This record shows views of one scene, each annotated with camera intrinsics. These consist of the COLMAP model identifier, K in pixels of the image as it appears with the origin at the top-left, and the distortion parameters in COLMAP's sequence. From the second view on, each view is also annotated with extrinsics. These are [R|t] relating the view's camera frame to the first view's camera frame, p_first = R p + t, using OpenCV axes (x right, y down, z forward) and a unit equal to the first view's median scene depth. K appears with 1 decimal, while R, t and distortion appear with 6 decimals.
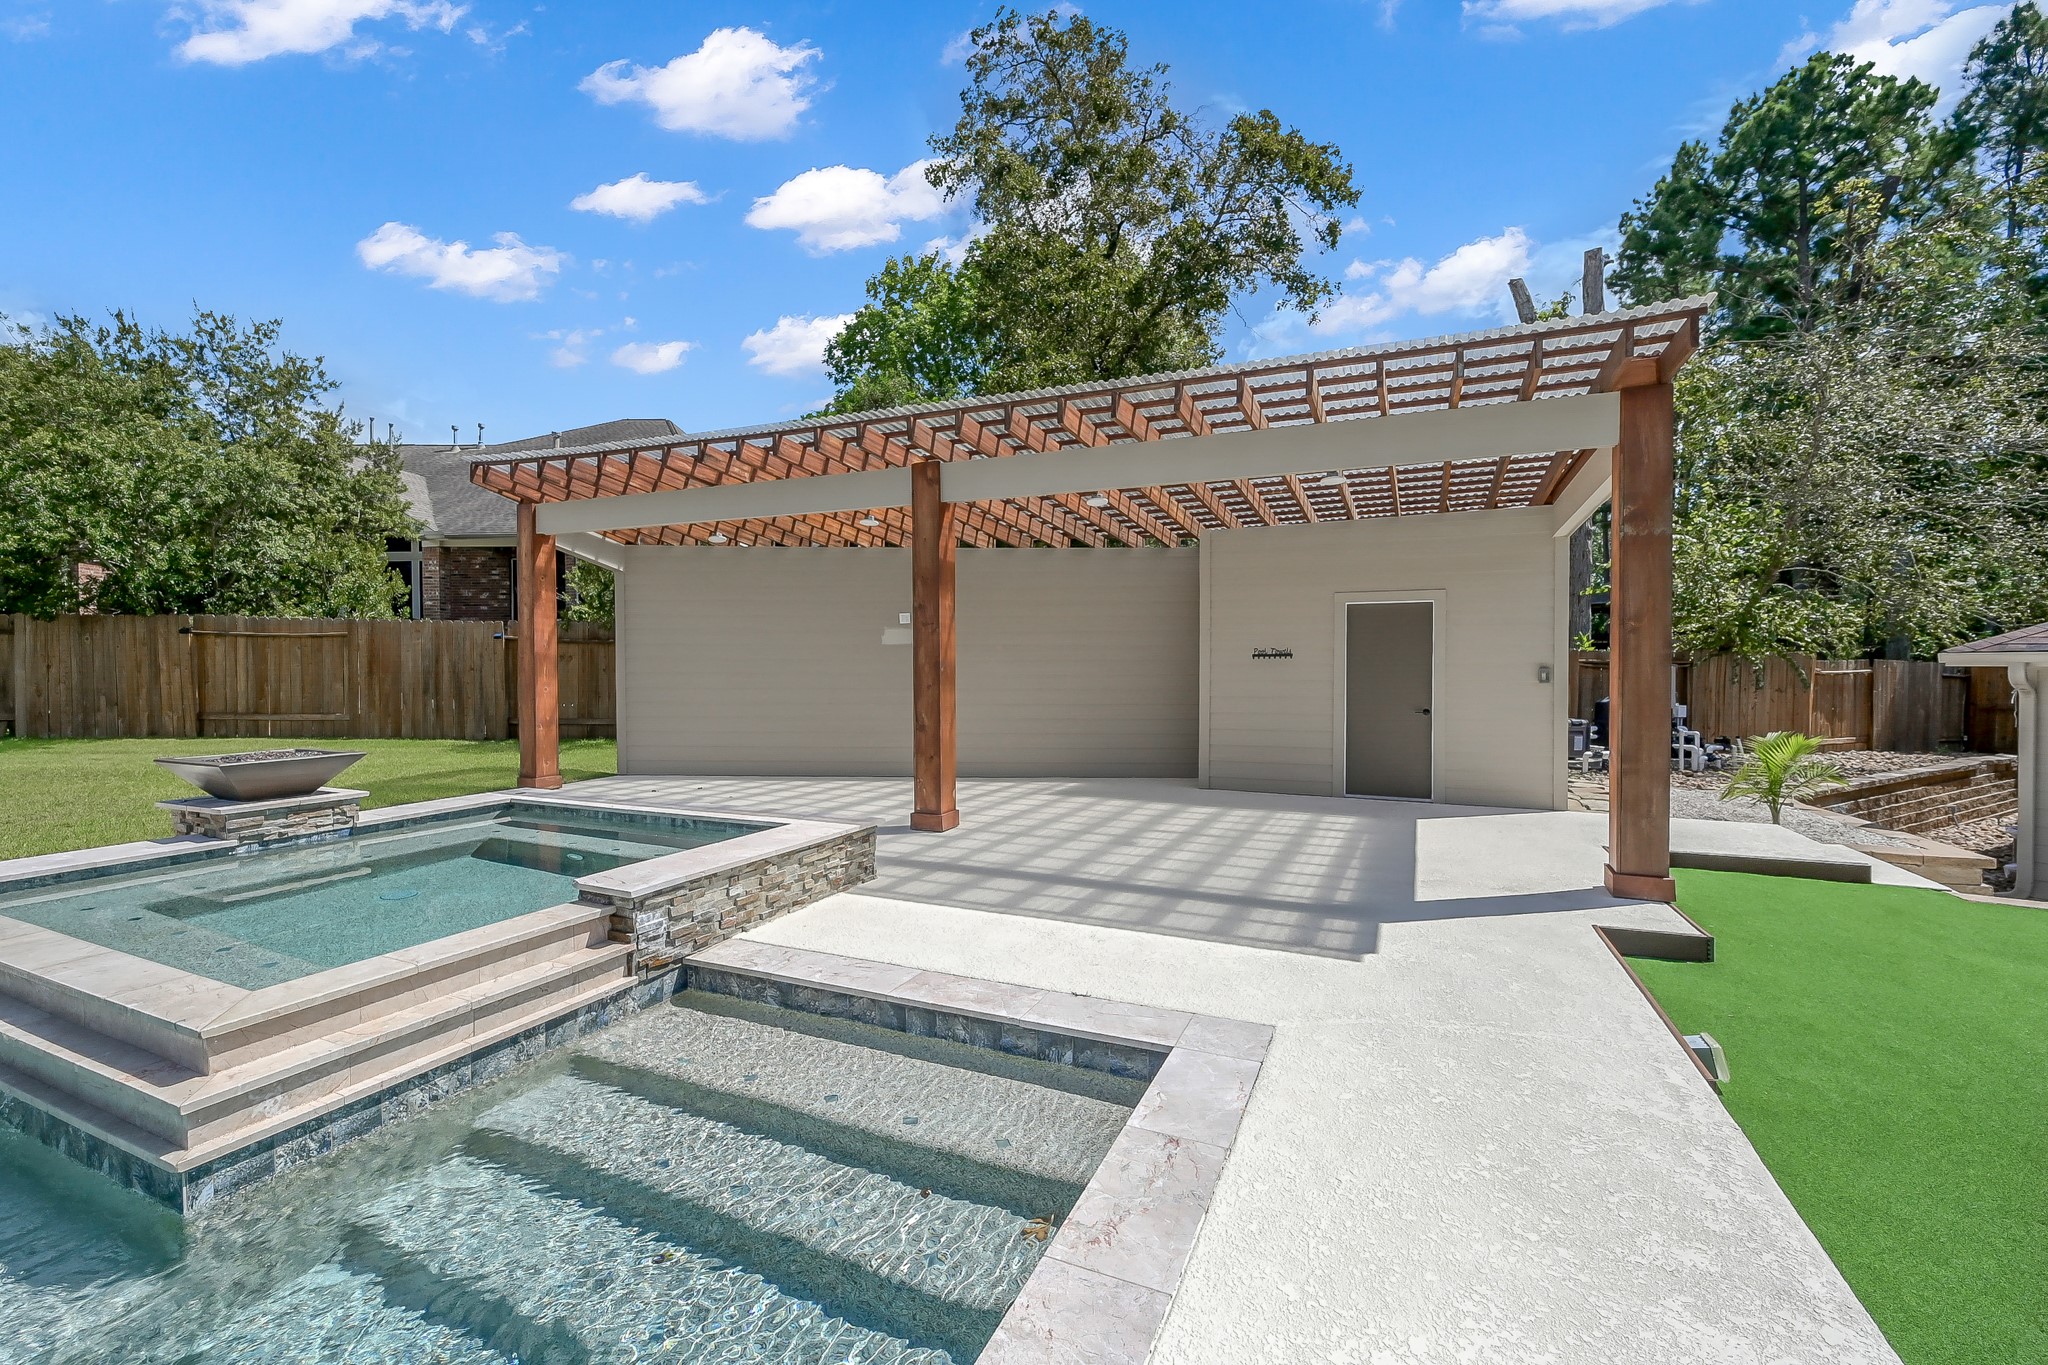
lens RADIAL K [[844.1, 0, 1033.3], [0, 844.1, 675.3], [0, 0, 1]] dist [-0.000639, -0.000083]
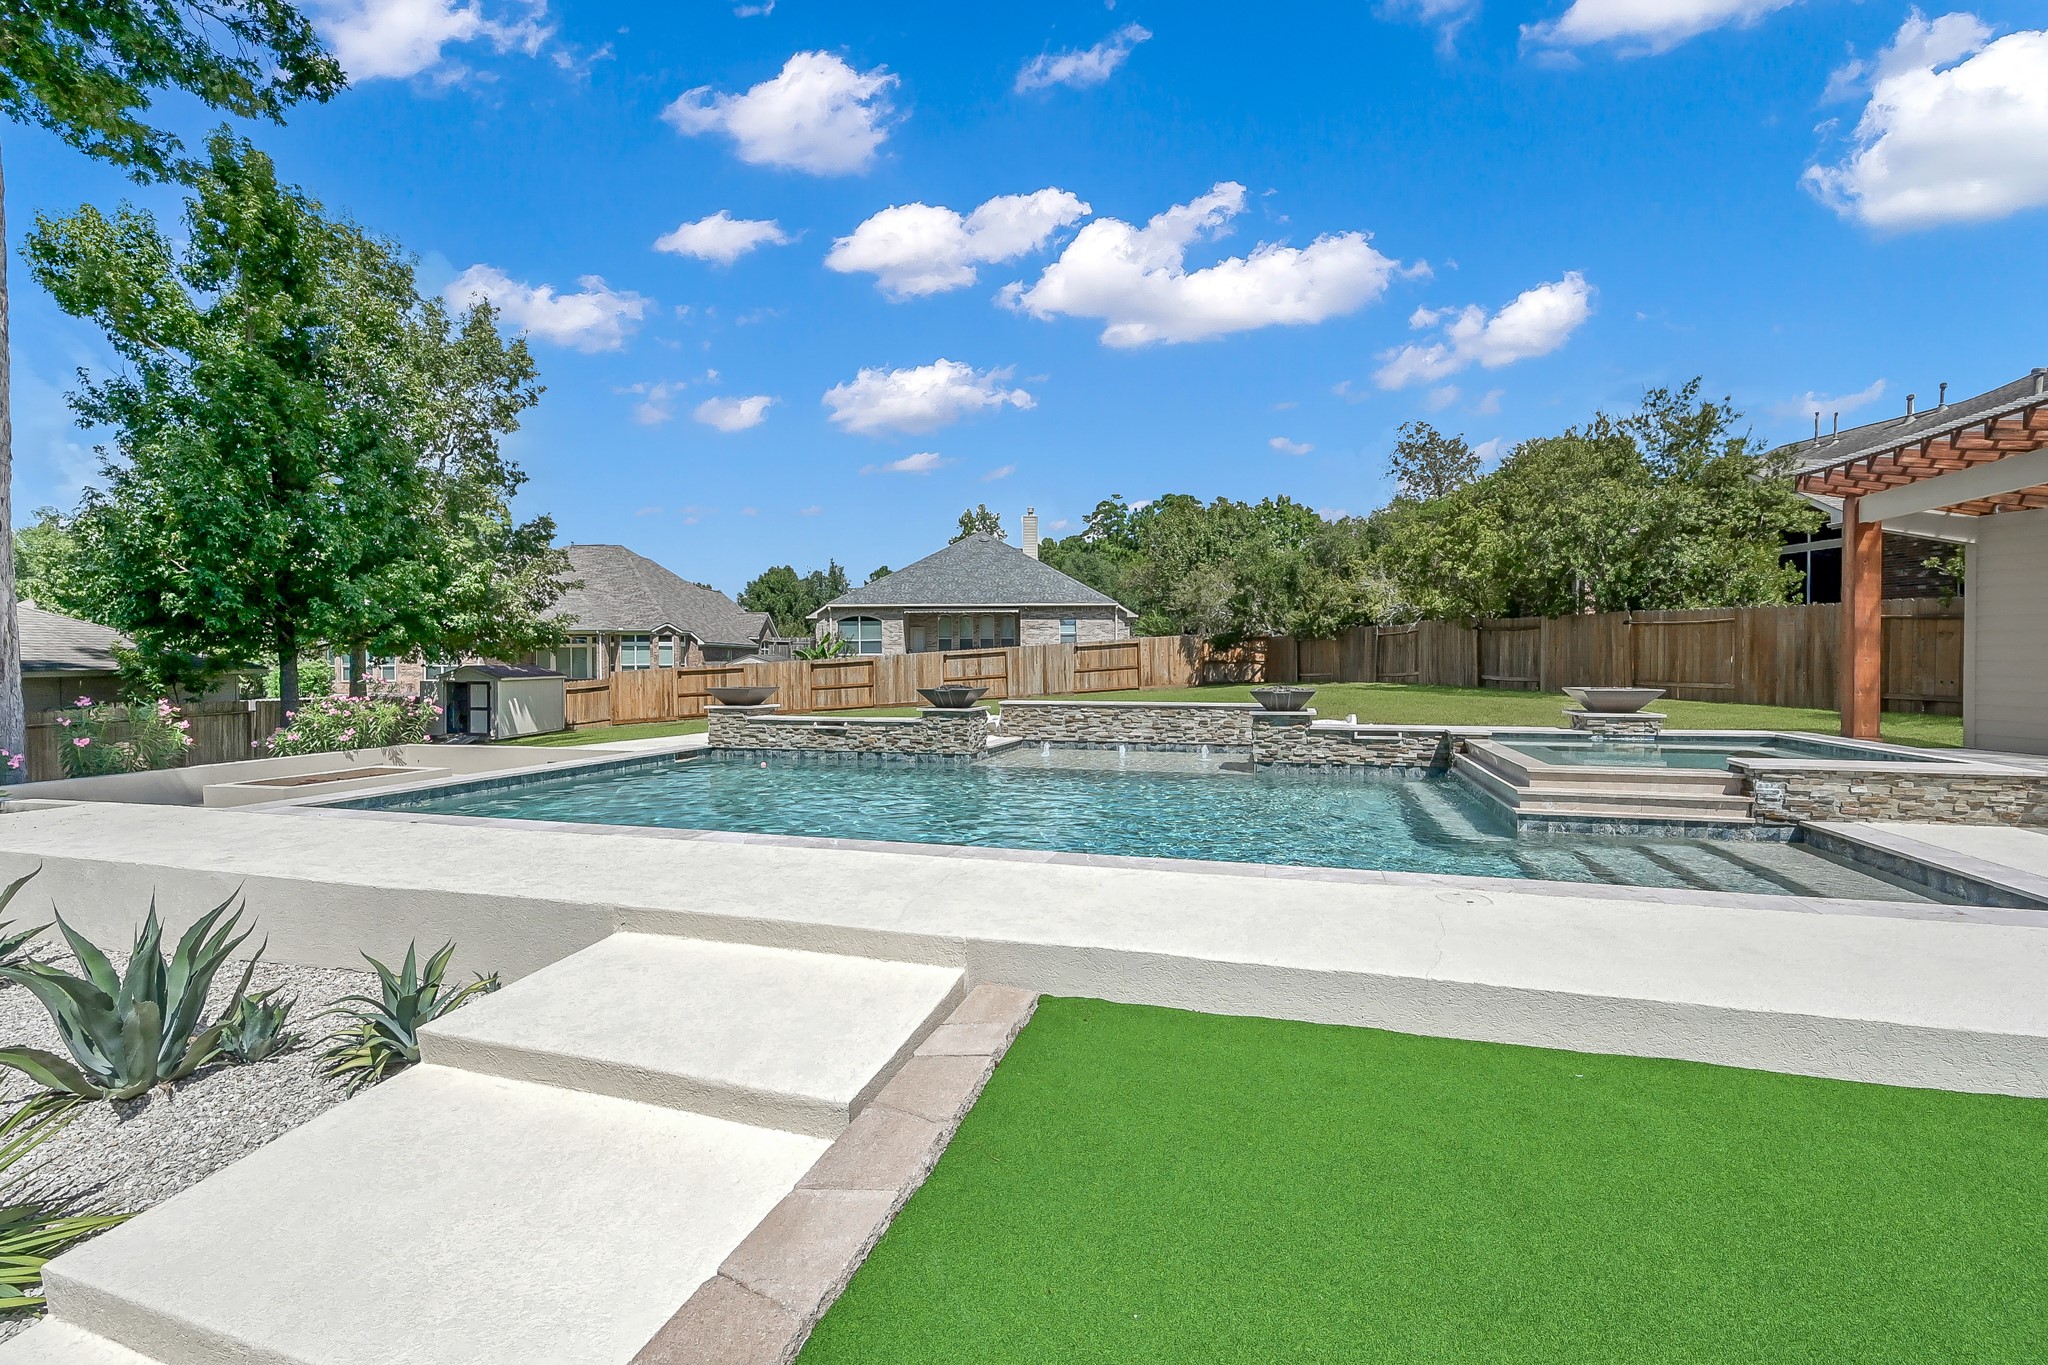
lens RADIAL K [[844.1, 0, 1033.3], [0, 844.1, 675.3], [0, 0, 1]] dist [-0.000639, -0.000083]
pose [[0.122726, 0.021569, -0.992206, 0.374428], [-0.011644, 0.999726, 0.020292, 0.025333], [0.992372, 0.009063, 0.122943, -0.224336]]
